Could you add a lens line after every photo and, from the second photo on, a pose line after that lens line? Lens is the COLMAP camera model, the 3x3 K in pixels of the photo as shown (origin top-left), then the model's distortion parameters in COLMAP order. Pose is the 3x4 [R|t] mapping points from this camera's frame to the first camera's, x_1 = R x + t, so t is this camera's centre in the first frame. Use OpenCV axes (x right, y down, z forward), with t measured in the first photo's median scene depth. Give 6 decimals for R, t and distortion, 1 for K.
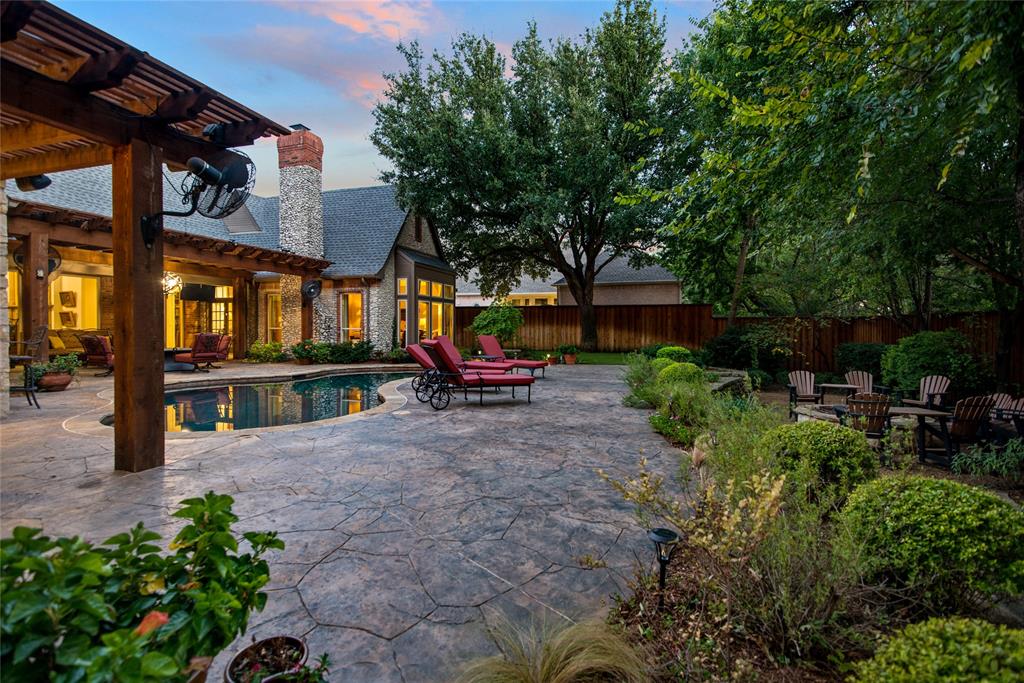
lens RADIAL K [[470.2, 0, 540.2], [0, 470.2, 336.4], [0, 0, 1]] dist [0.016582, -0.014139]
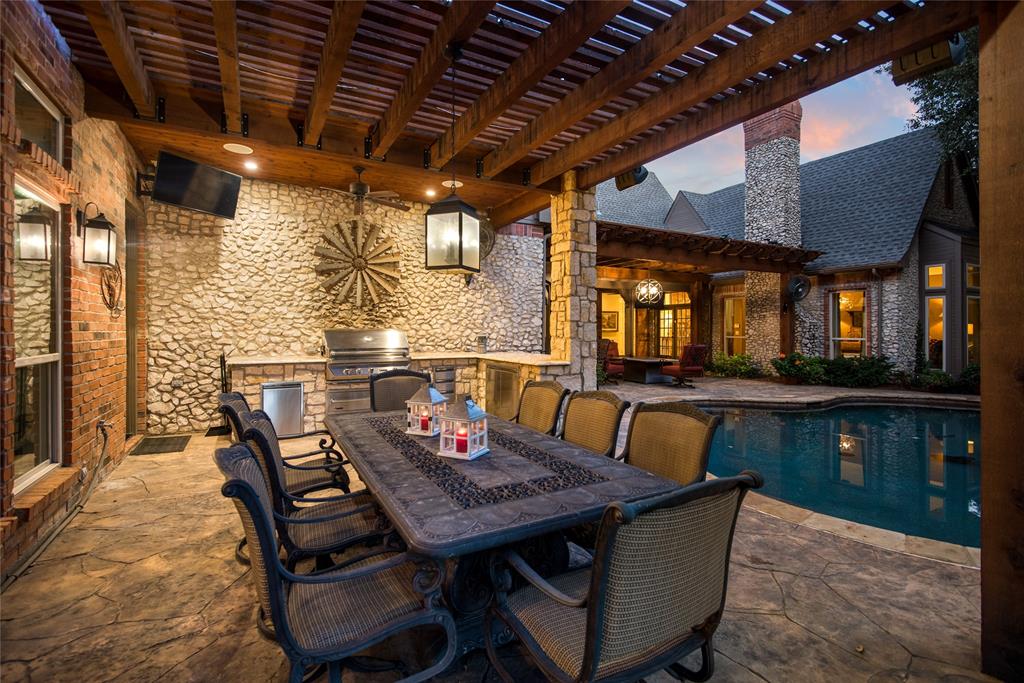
lens RADIAL K [[469.1, 0, 506.8], [0, 469.1, 332.5], [0, 0, 1]] dist [0.016459, -0.014049]
pose [[0.709593, 0.001918, -0.704610, -0.257364], [-0.011472, 0.999895, -0.008831, -0.013508], [0.704519, 0.014350, 0.709540, 0.093551]]
